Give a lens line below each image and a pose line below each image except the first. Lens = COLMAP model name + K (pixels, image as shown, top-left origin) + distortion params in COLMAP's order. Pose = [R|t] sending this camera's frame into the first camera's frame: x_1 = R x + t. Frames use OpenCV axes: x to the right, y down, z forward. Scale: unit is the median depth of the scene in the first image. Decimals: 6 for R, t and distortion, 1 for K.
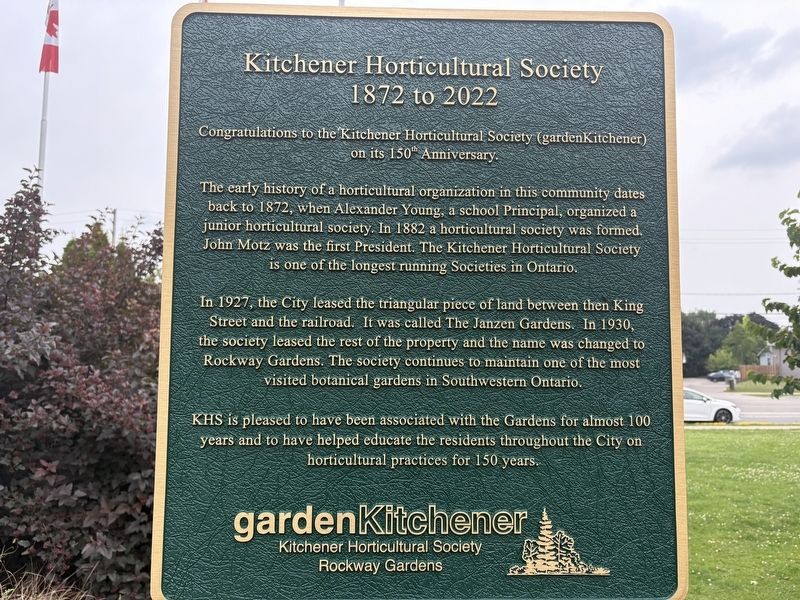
lens RADIAL K [[603.6, 0, 400.0], [0, 603.6, 300.0], [0, 0, 1]] dist [-0.004884, -0.004508]
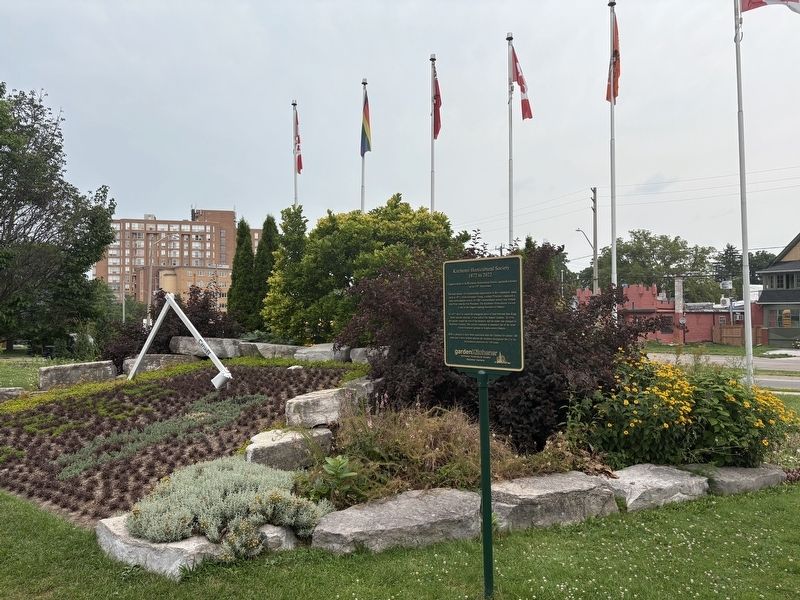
lens RADIAL K [[603.6, 0, 400.0], [0, 603.6, 300.0], [0, 0, 1]] dist [-0.004884, -0.004508]
pose [[0.703955, -0.027500, -0.709712, 3.535069], [0.071982, 0.996867, 0.032771, -0.367406], [0.706587, -0.074156, 0.703730, -3.489682]]
